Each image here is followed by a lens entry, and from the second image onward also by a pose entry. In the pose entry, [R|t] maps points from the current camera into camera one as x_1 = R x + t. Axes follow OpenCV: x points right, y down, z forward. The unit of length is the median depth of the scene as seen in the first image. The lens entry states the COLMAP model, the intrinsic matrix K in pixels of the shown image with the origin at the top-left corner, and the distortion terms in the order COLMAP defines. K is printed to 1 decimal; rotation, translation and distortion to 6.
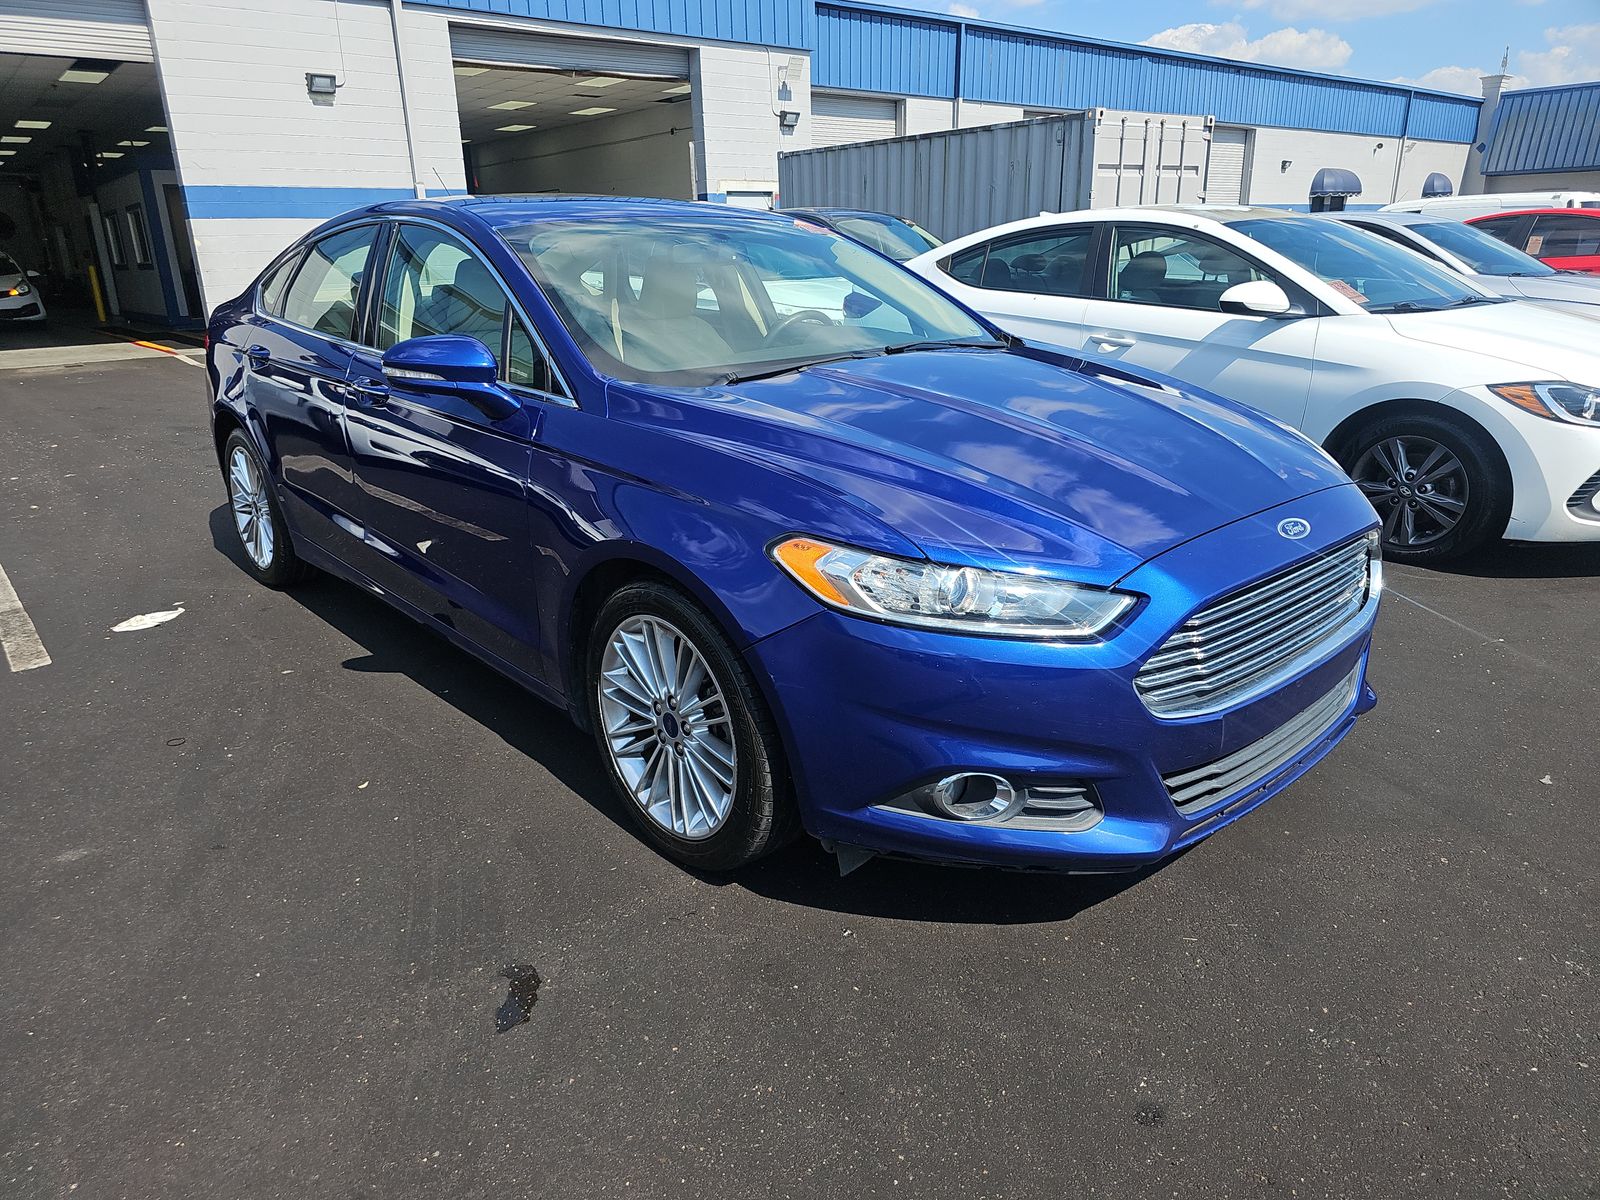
lens RADIAL K [[1052.9, 0, 771.5], [0, 1052.9, 606.5], [0, 0, 1]] dist [0.030062, -0.030390]
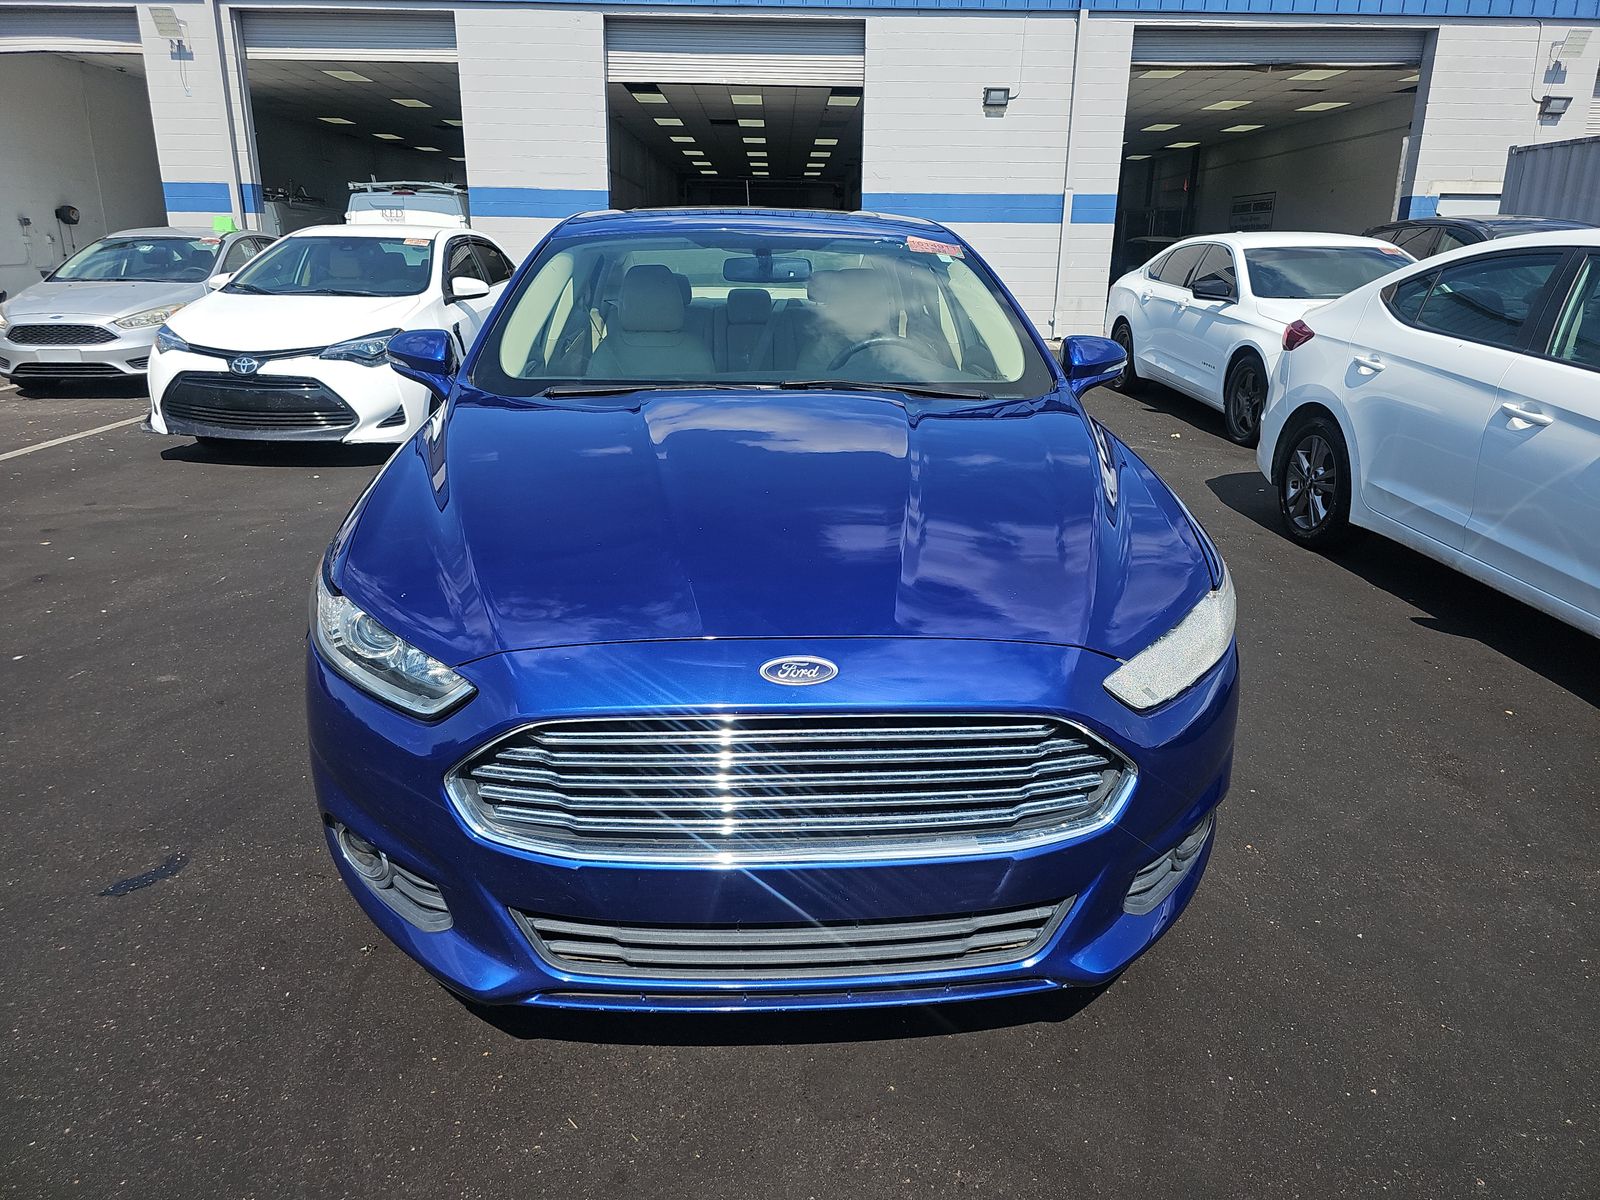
lens RADIAL K [[1052.9, 0, 784.6], [0, 1052.9, 584.0], [0, 0, 1]] dist [0.030062, -0.030390]
pose [[0.782401, 0.214037, -0.584839, 0.113283], [-0.225914, 0.972664, 0.053743, -0.021420], [0.580354, 0.090075, 0.809367, 0.049112]]
